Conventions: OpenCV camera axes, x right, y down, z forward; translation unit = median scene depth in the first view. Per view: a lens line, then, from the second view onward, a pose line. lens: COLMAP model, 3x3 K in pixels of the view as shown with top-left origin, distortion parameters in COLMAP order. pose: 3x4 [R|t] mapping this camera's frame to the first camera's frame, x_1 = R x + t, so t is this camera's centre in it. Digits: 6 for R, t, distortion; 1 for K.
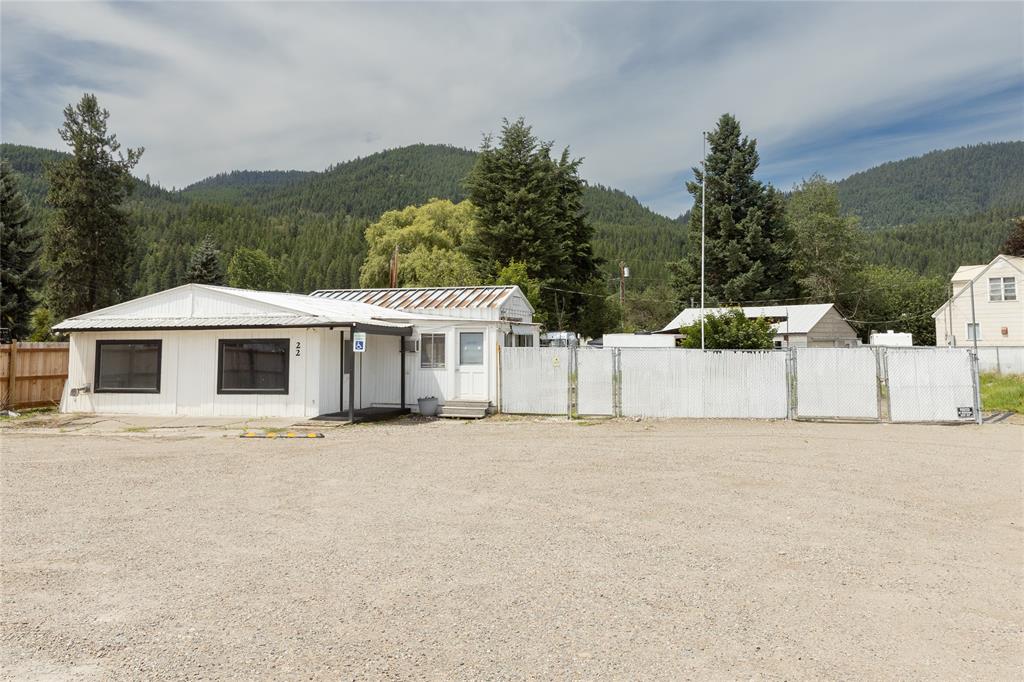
lens RADIAL K [[881.1, 0, 522.8], [0, 881.1, 263.0], [0, 0, 1]] dist [0.017943, -0.002727]
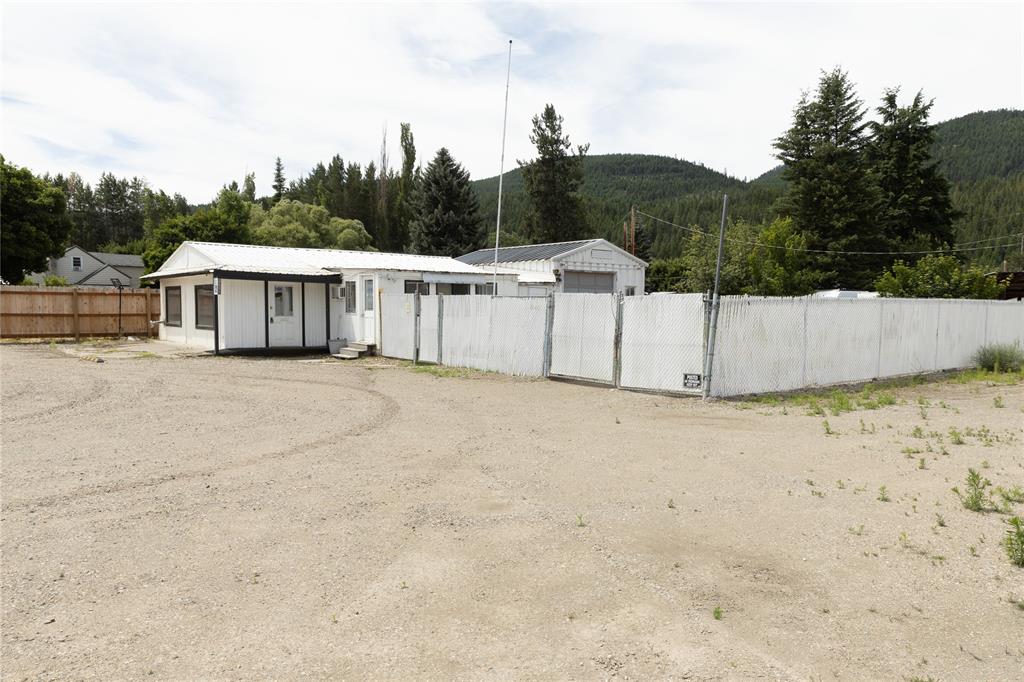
lens RADIAL K [[751.3, 0, 576.2], [0, 751.3, 355.8], [0, 0, 1]] dist [0.018831, -0.019670]
pose [[0.829531, 0.048649, -0.556338, 0.266988], [0.038121, 0.988942, 0.143319, 0.019986], [0.557159, -0.140096, 0.818503, 0.157665]]
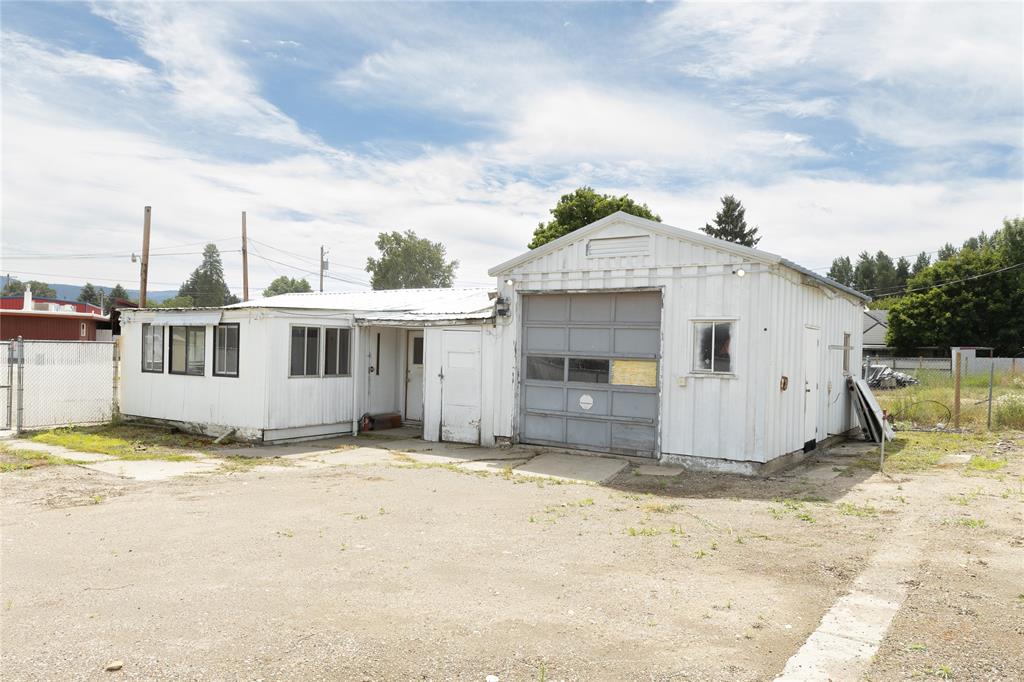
lens RADIAL K [[805.3, 0, 503.3], [0, 805.3, 348.2], [0, 0, 1]] dist [0.016824, -0.016843]
pose [[-0.333377, -0.010635, -0.942734, 0.223710], [0.062846, 0.997462, -0.033477, 0.059916], [0.940697, -0.070407, -0.331862, 0.636188]]
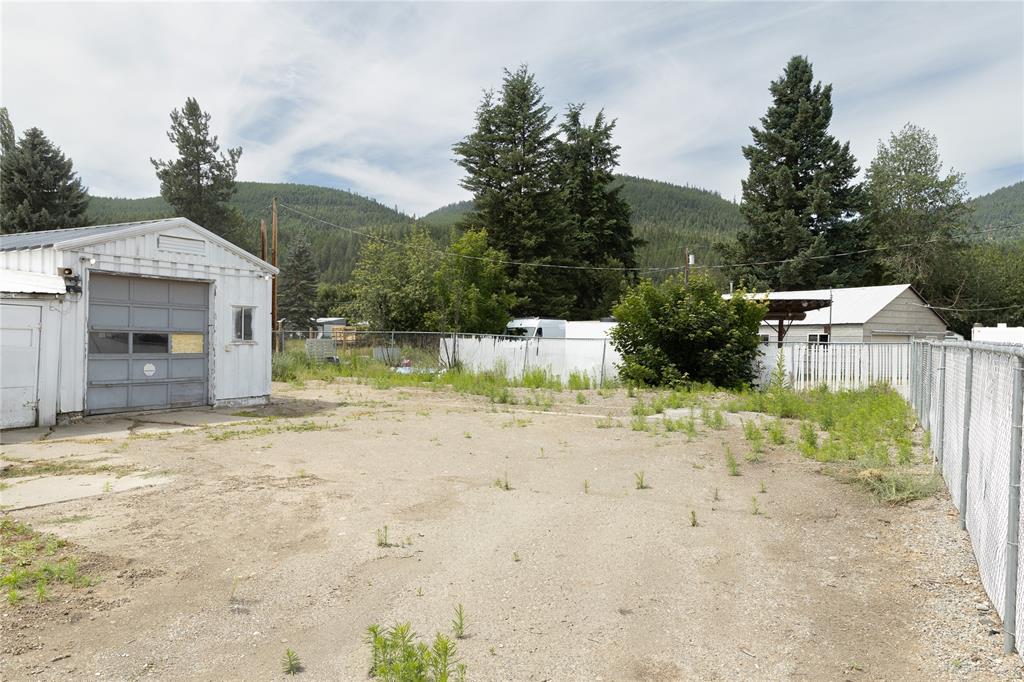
lens RADIAL K [[705.1, 0, 517.7], [0, 705.1, 344.6], [0, 0, 1]] dist [0.029839, -0.025332]
pose [[0.973967, 0.021384, -0.225679, 0.173780], [0.002098, 0.994648, 0.103298, 0.034905], [0.226680, -0.101083, 0.968710, 0.366279]]
